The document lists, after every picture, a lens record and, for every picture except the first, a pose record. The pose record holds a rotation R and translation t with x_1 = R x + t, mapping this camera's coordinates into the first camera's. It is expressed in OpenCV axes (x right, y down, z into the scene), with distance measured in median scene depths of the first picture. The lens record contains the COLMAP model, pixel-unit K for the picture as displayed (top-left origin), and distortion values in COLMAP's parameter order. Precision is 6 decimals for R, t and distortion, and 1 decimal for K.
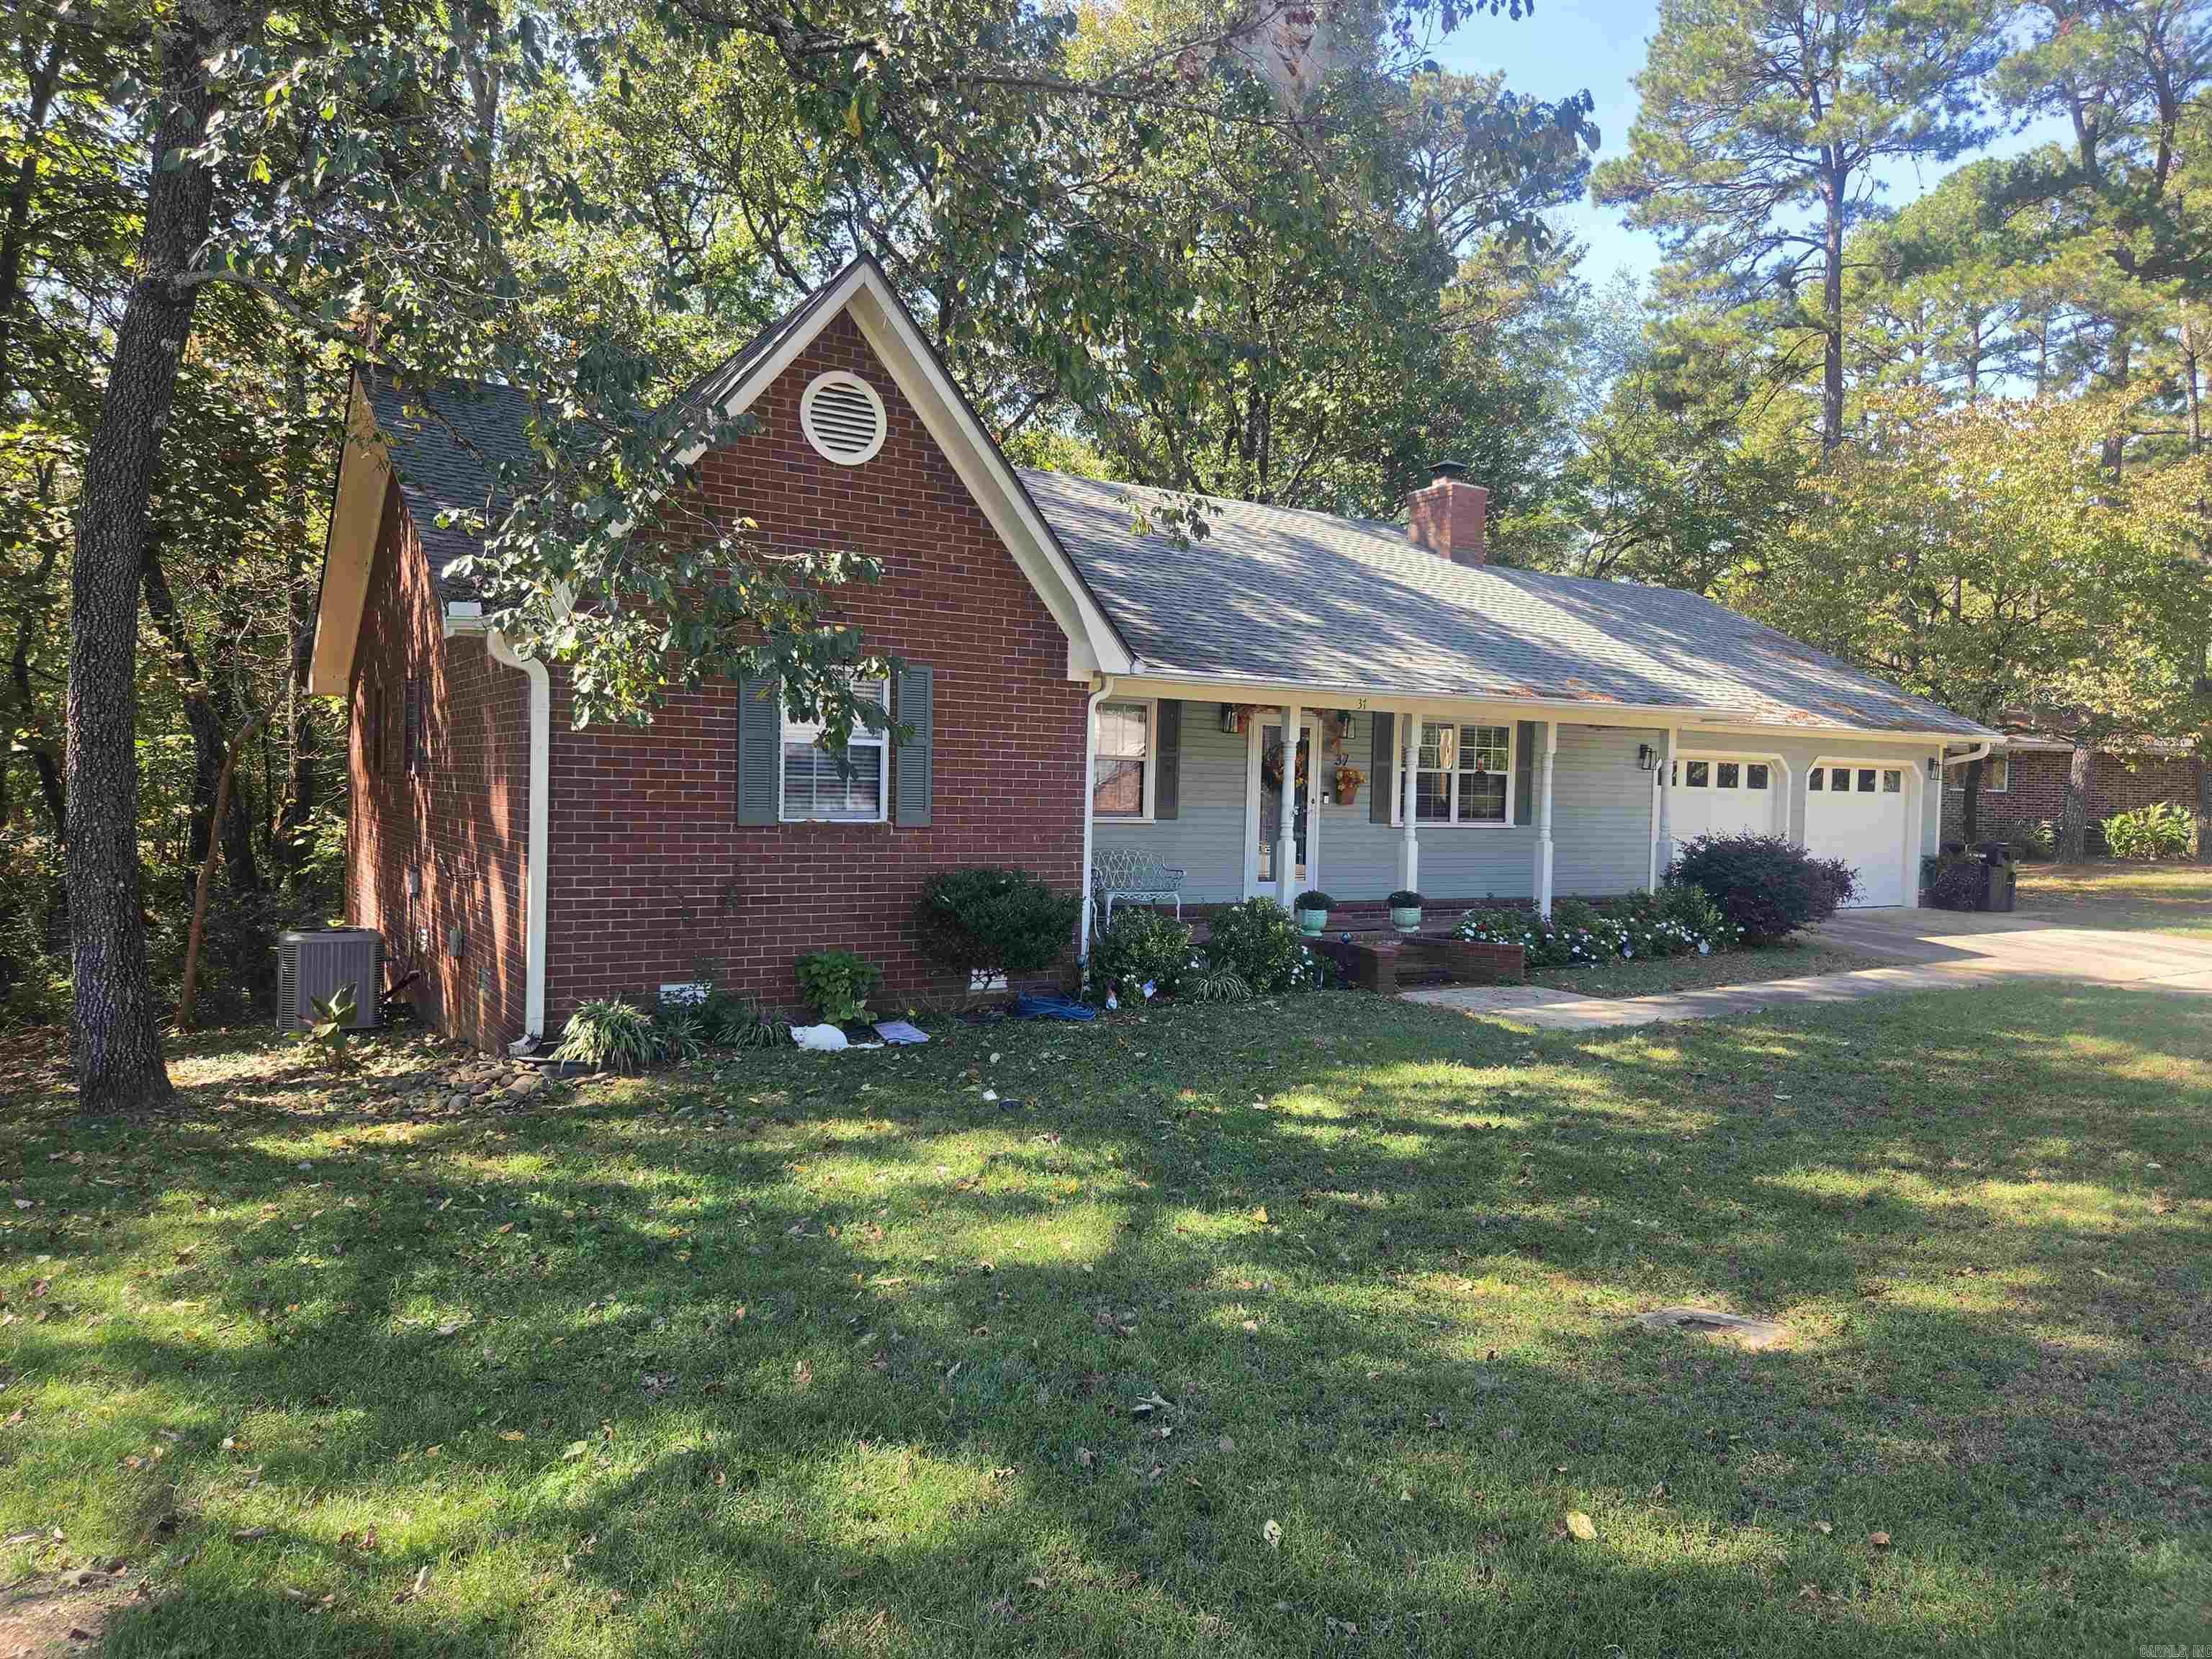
lens RADIAL K [[1483.4, 0, 1106.7], [0, 1483.4, 804.2], [0, 0, 1]] dist [0.075814, -0.068157]
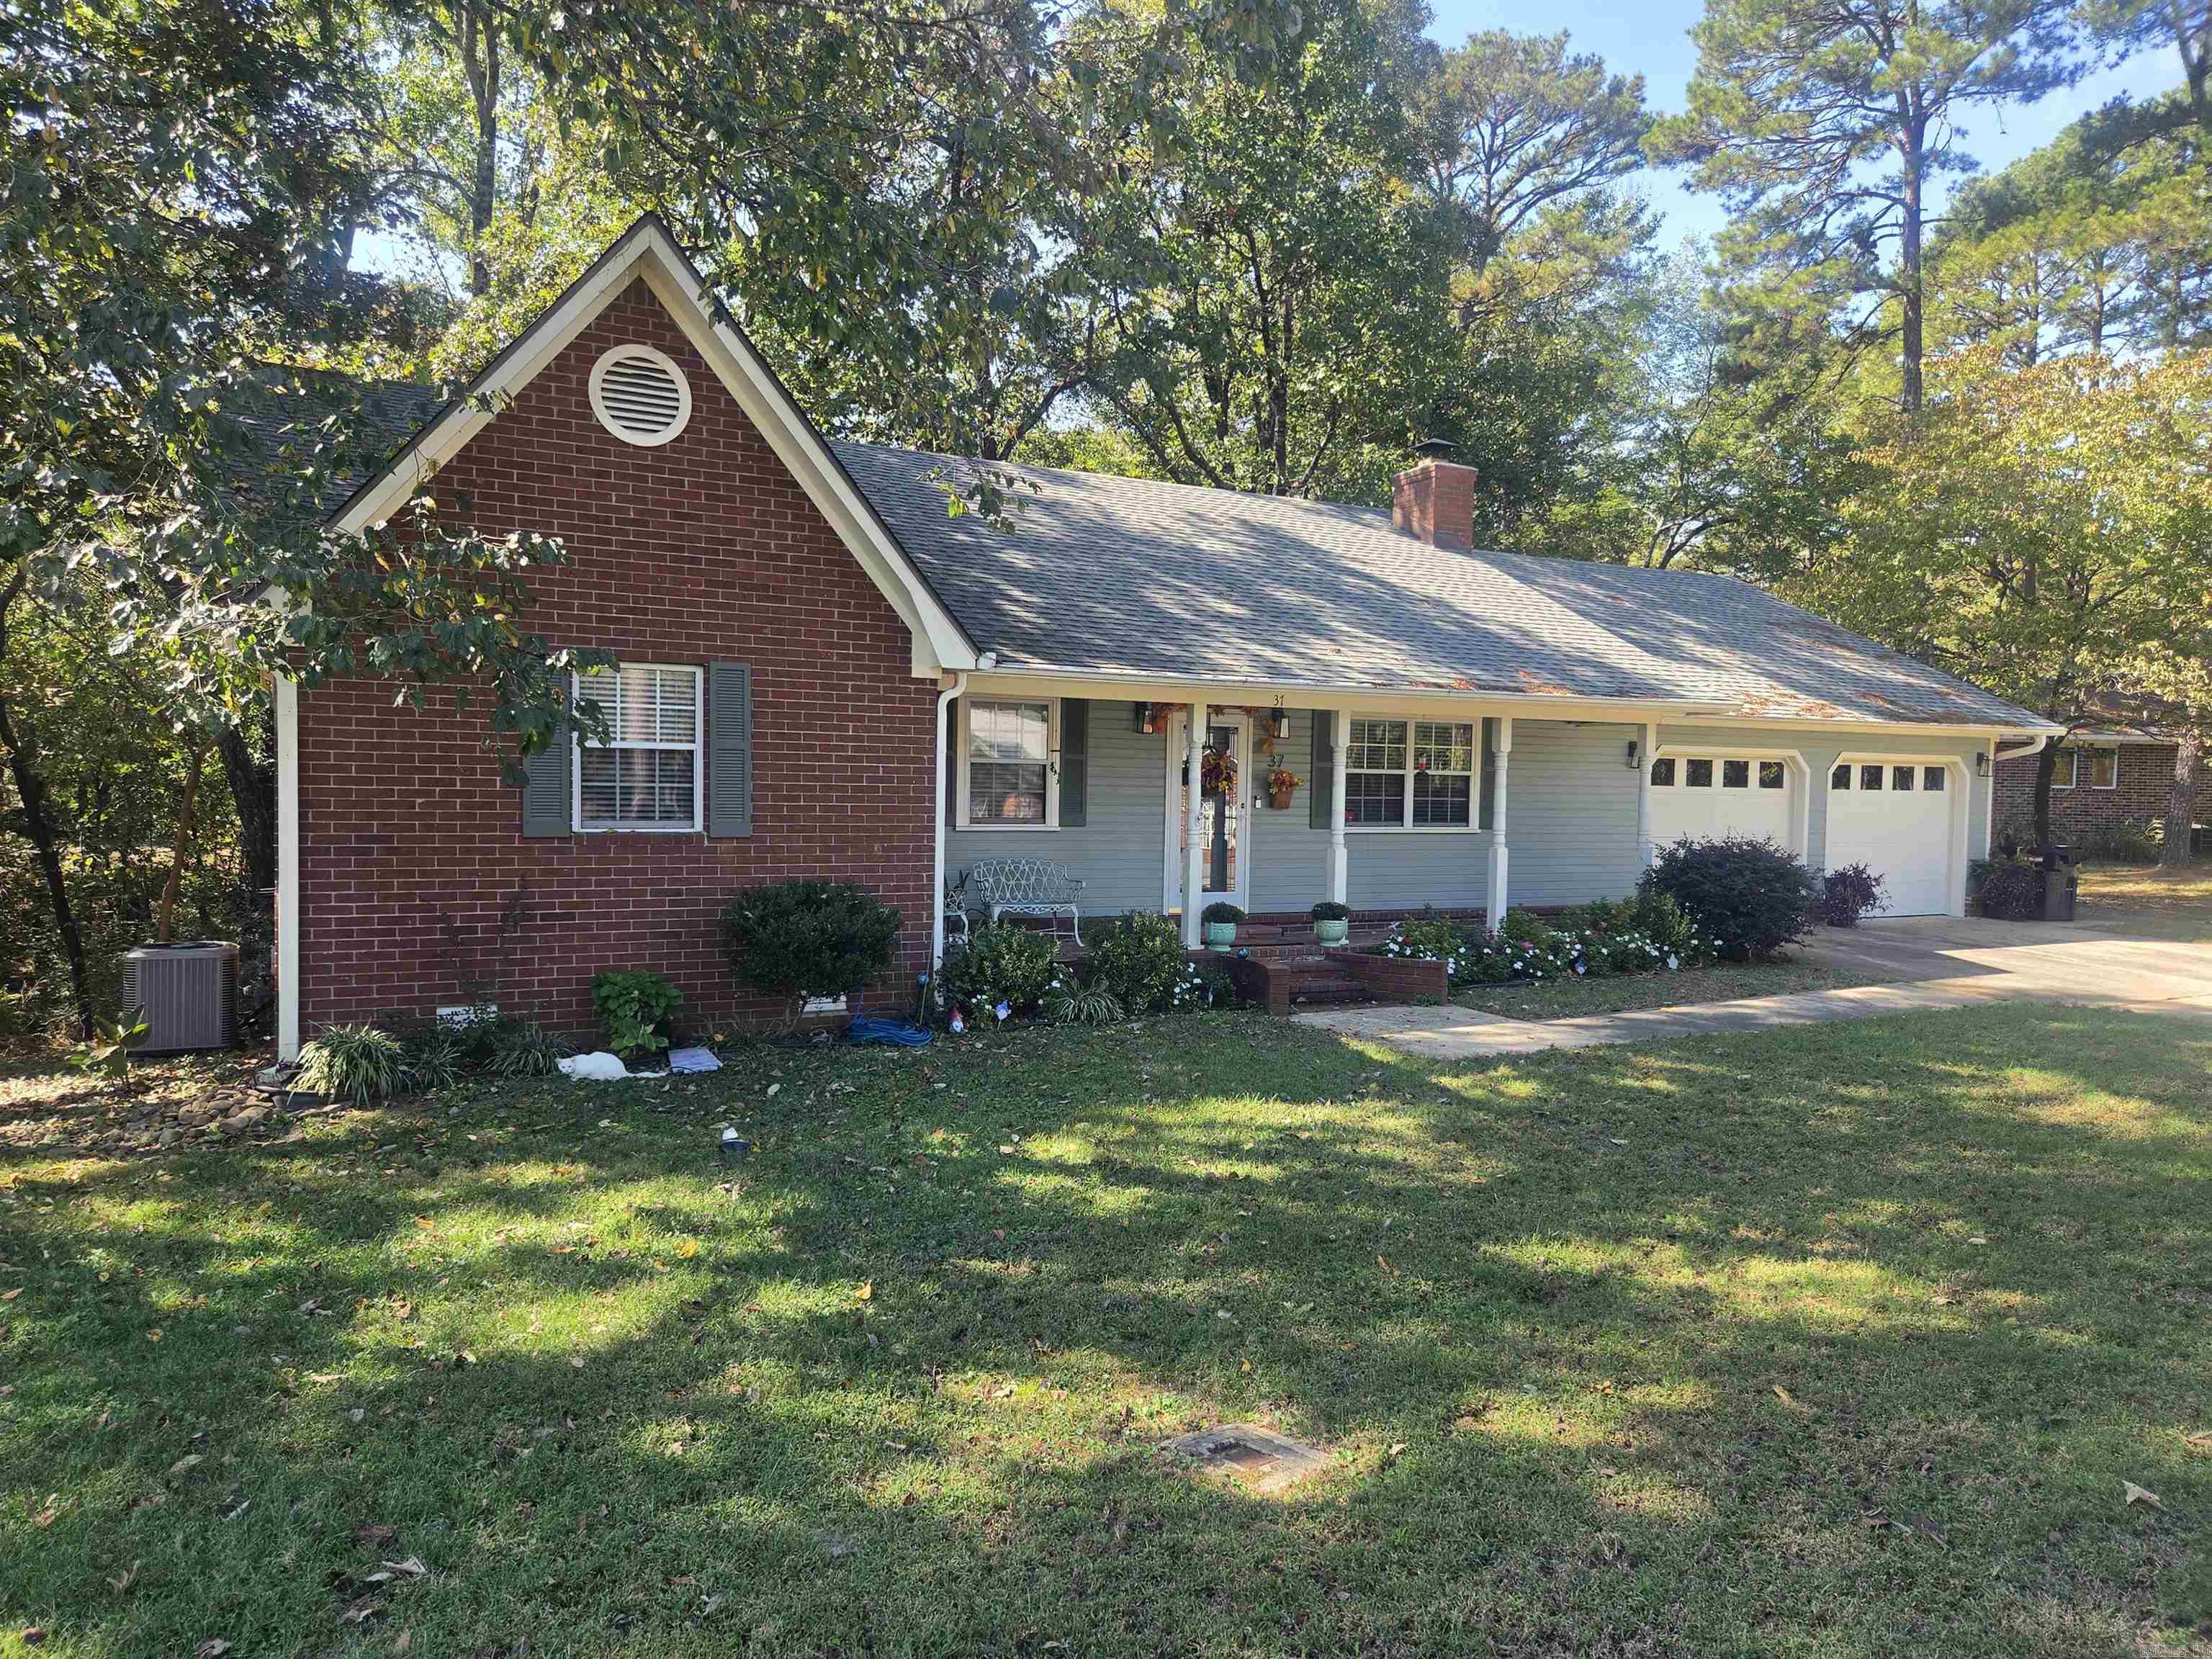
lens RADIAL K [[1487.0, 0, 1106.0], [0, 1487.0, 829.5], [0, 0, 1]] dist [0.075961, -0.064900]
pose [[0.996967, -0.005943, -0.077602, 0.130710], [0.006992, 0.999888, 0.013255, -0.000049], [0.077514, -0.013757, 0.996896, 0.064967]]
